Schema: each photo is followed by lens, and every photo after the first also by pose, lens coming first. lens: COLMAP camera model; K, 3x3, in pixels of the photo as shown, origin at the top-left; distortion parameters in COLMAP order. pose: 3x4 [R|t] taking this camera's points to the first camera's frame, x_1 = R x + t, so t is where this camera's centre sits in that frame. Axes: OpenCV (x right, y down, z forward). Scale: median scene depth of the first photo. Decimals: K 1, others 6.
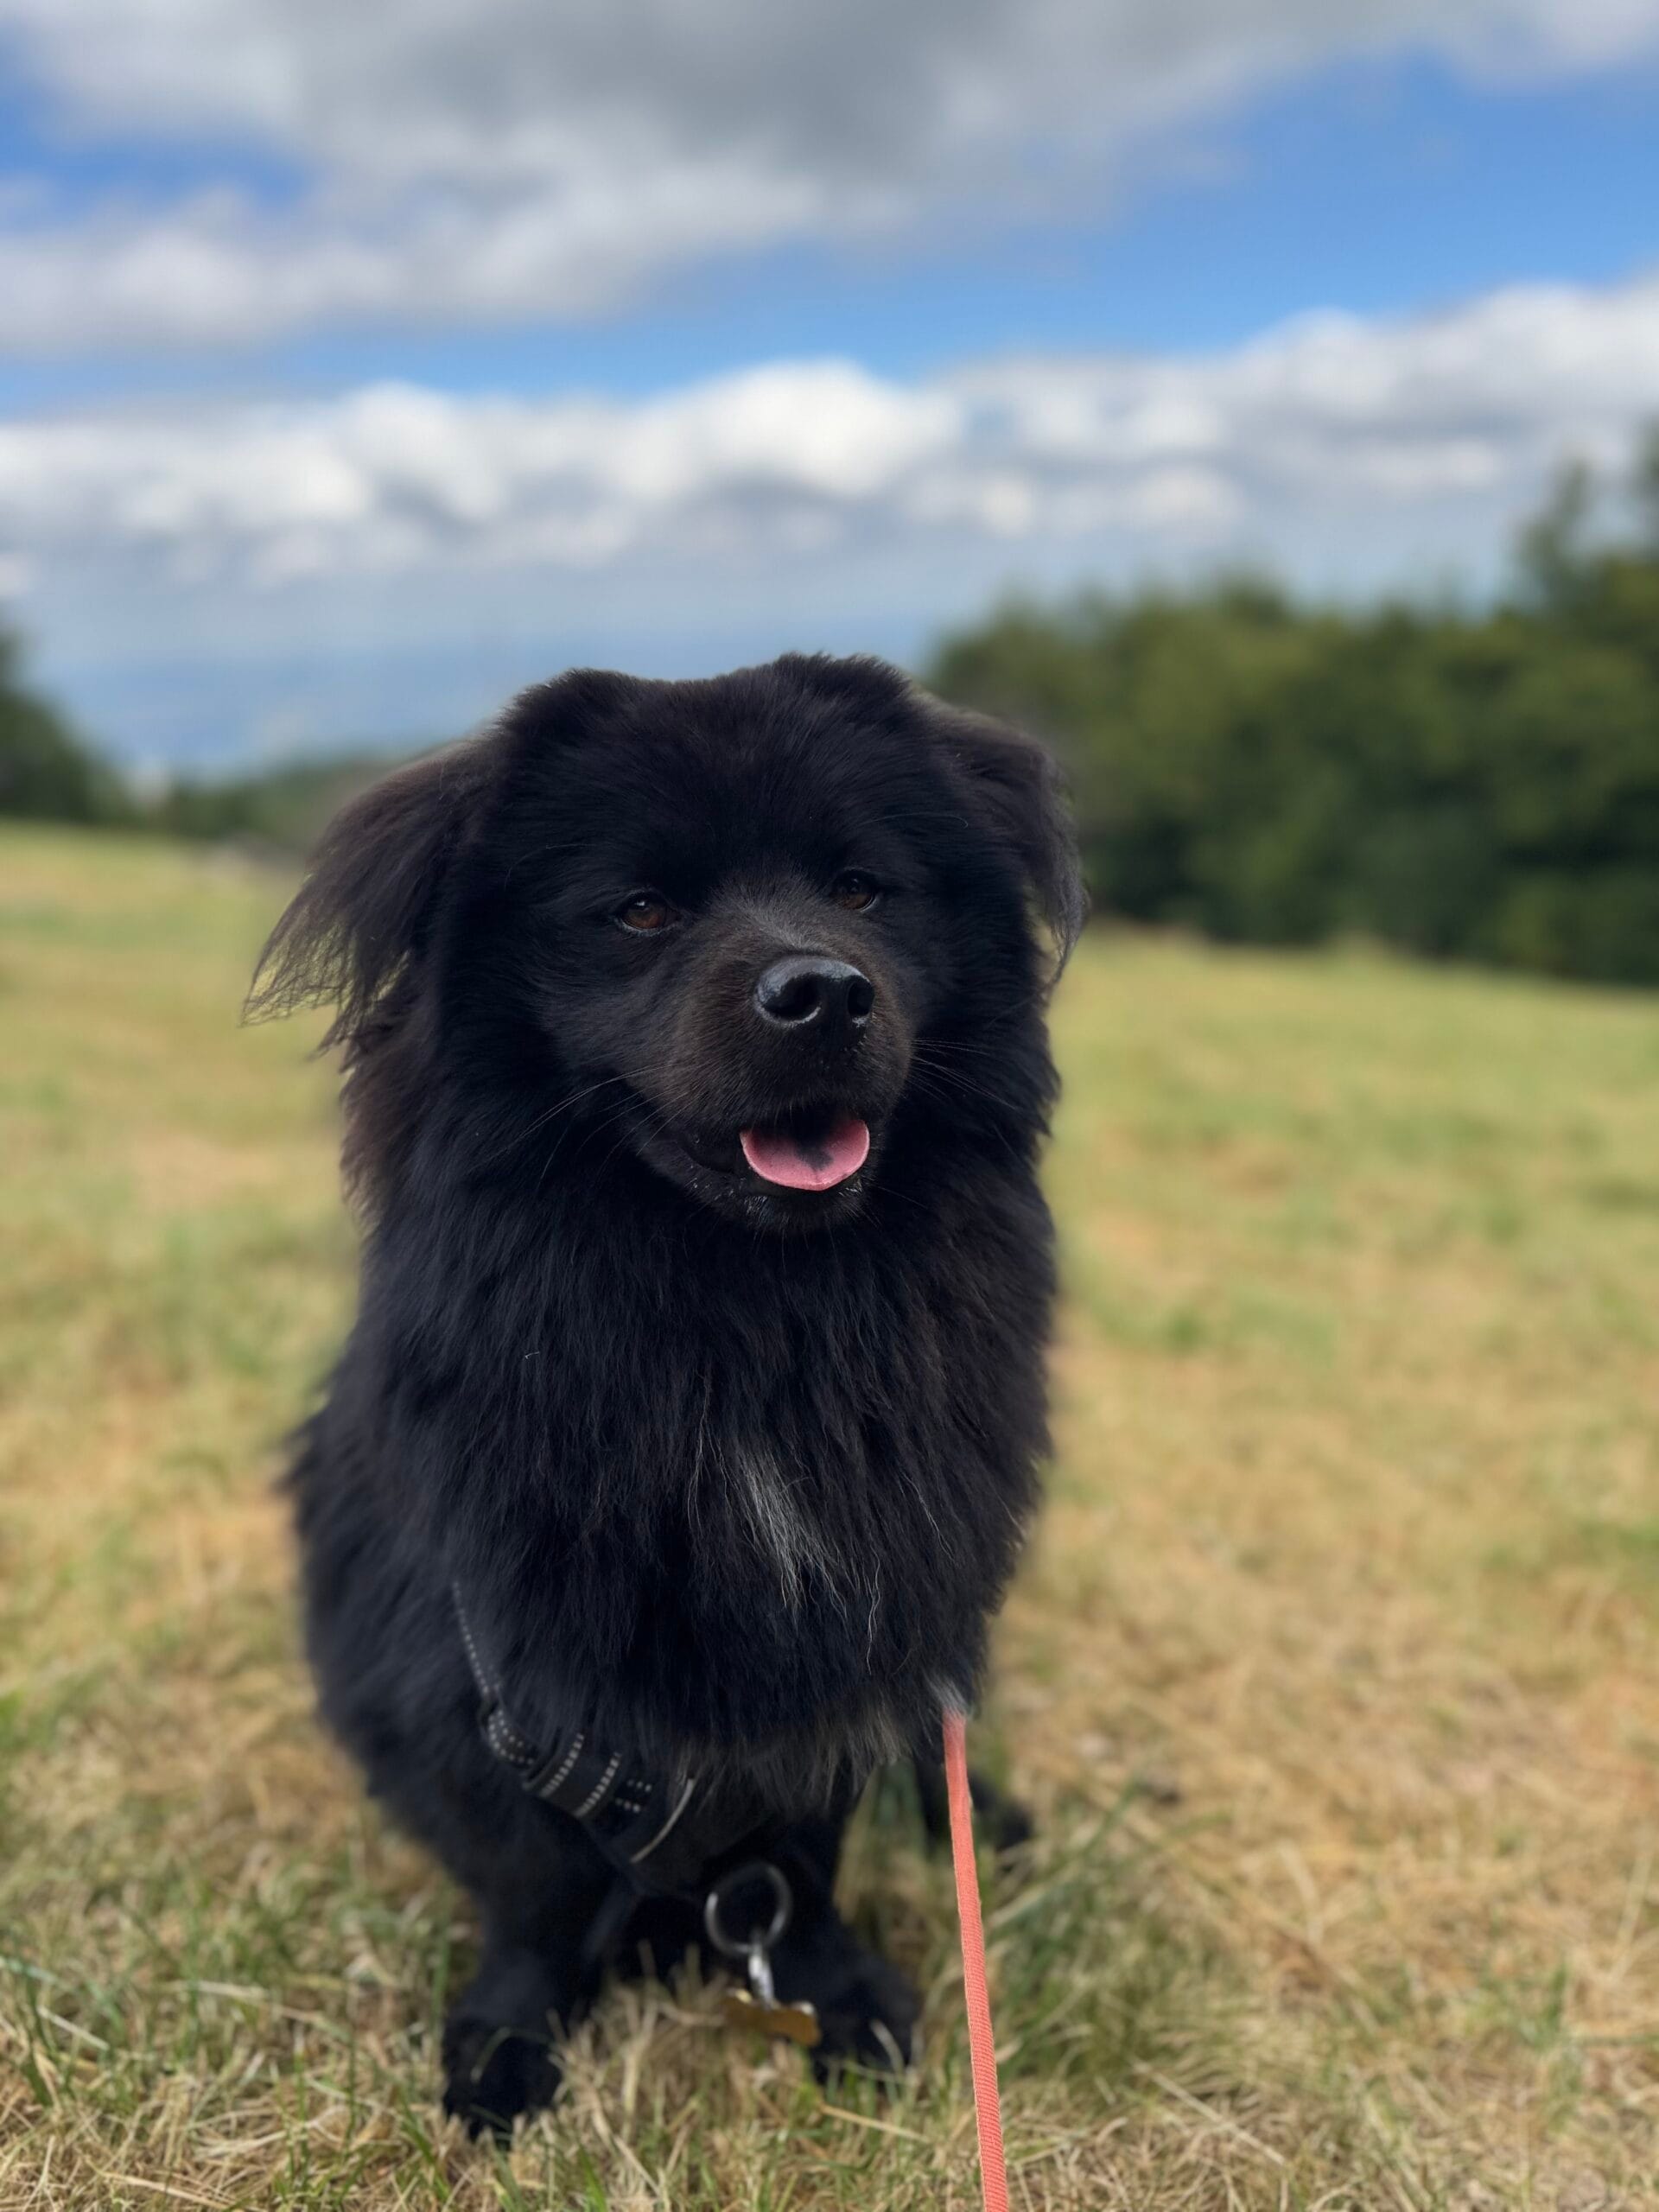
lens RADIAL K [[1529.0, 0, 824.9], [0, 1529.0, 1095.1], [0, 0, 1]] dist [-0.004146, -0.012155]
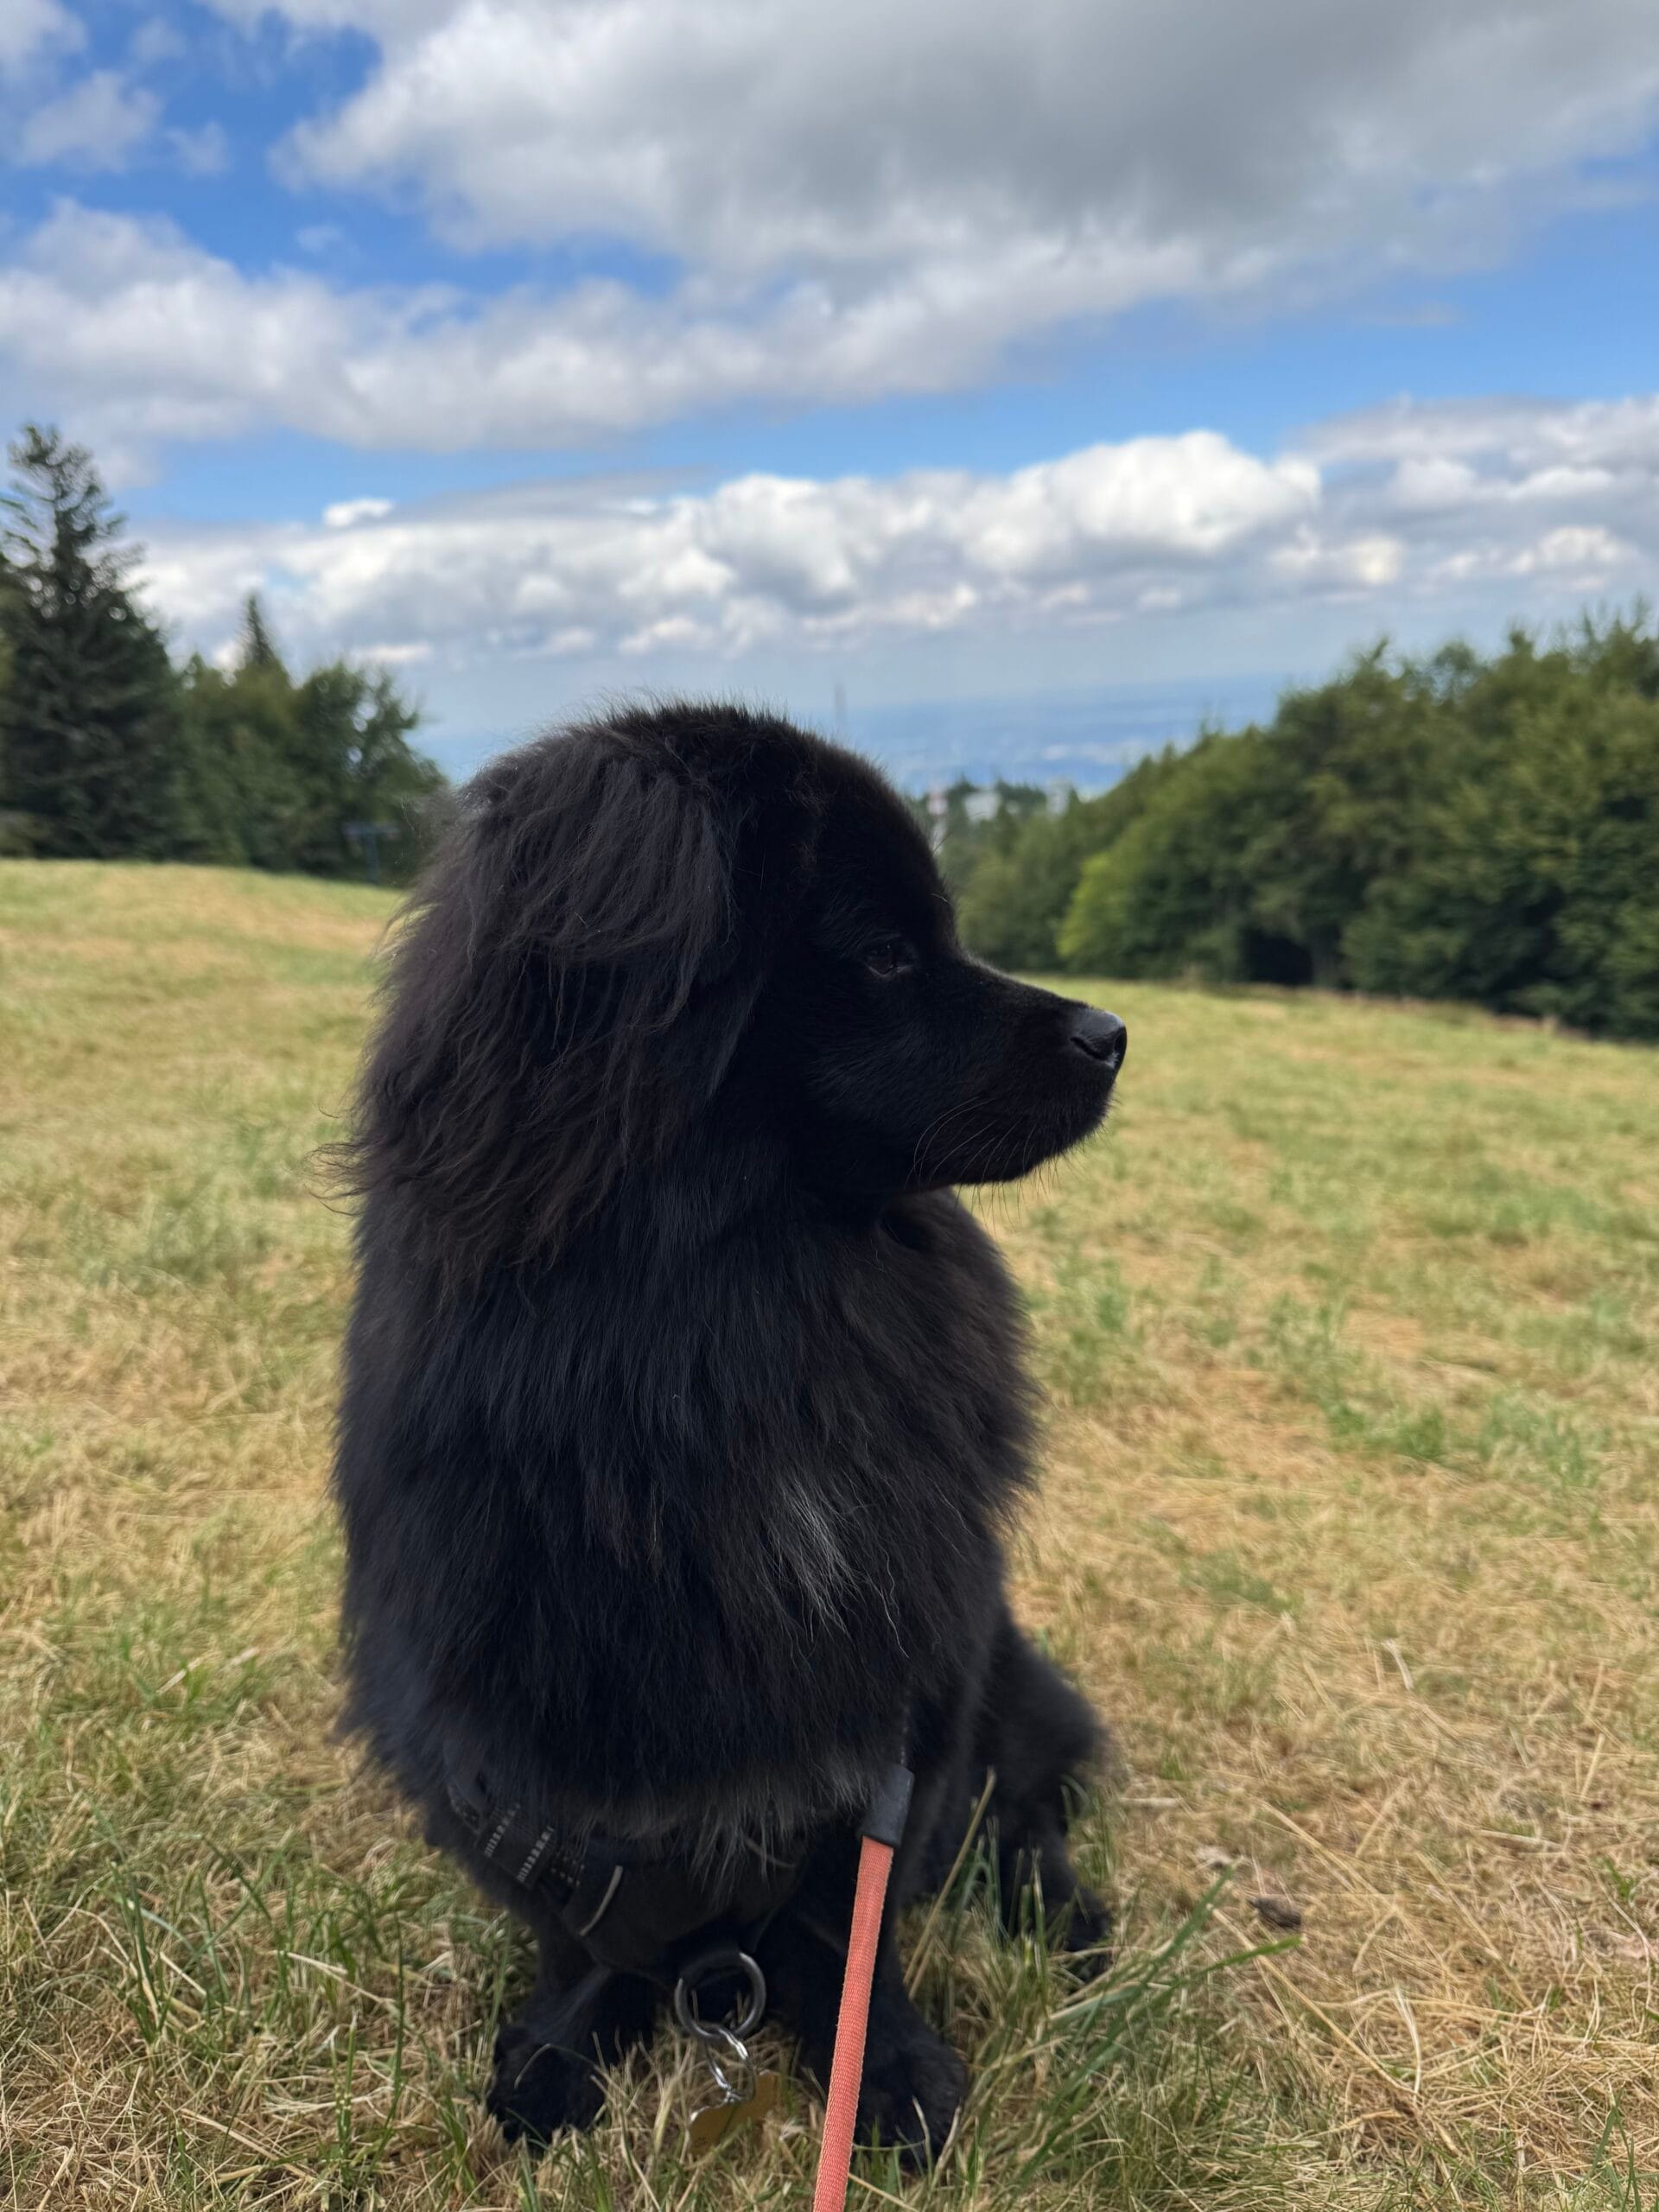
lens RADIAL K [[1529.0, 0, 842.8], [0, 1529.0, 1127.7], [0, 0, 1]] dist [-0.004146, -0.012155]
pose [[0.978300, 0.046170, -0.201983, 0.132868], [-0.049981, 0.998655, -0.013803, -0.011374], [0.201074, 0.023599, 0.979292, -0.006530]]
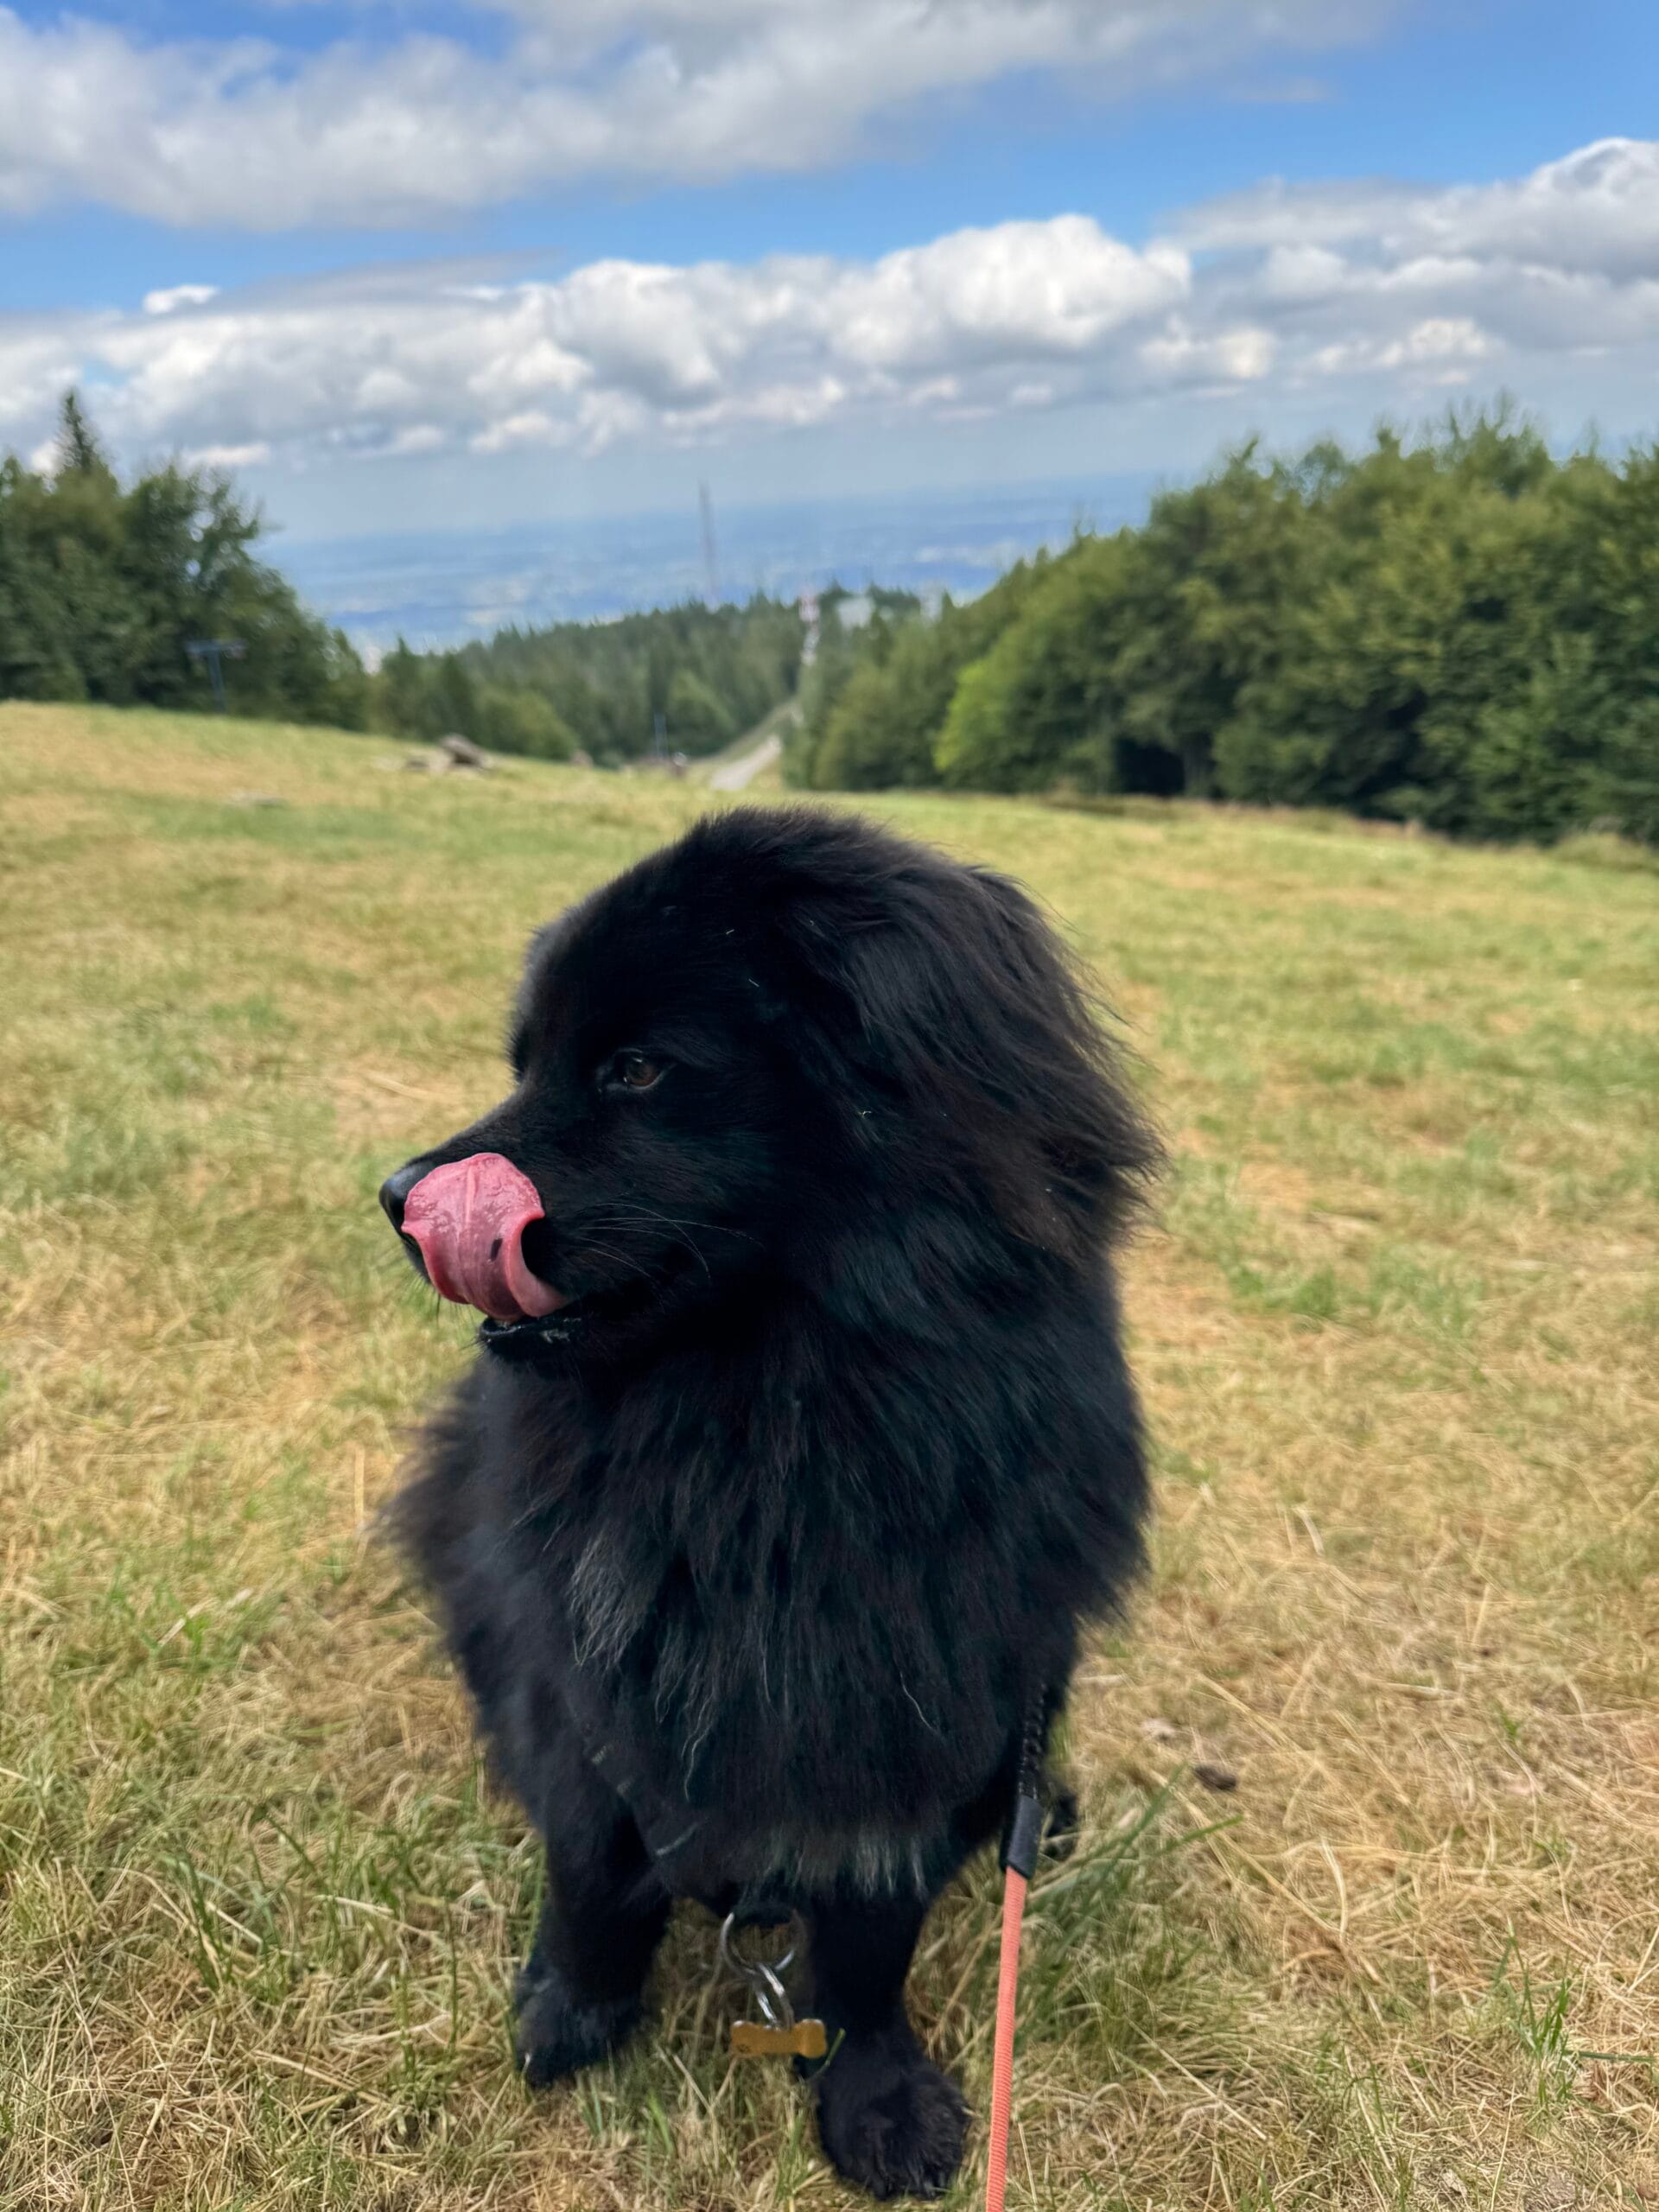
lens RADIAL K [[1529.0, 0, 848.0], [0, 1529.0, 1095.8], [0, 0, 1]] dist [-0.004146, -0.012155]
pose [[0.992694, 0.032642, -0.116162, 0.077644], [-0.022774, 0.996096, 0.085289, -0.115258], [0.118493, -0.082020, 0.989562, -0.058555]]
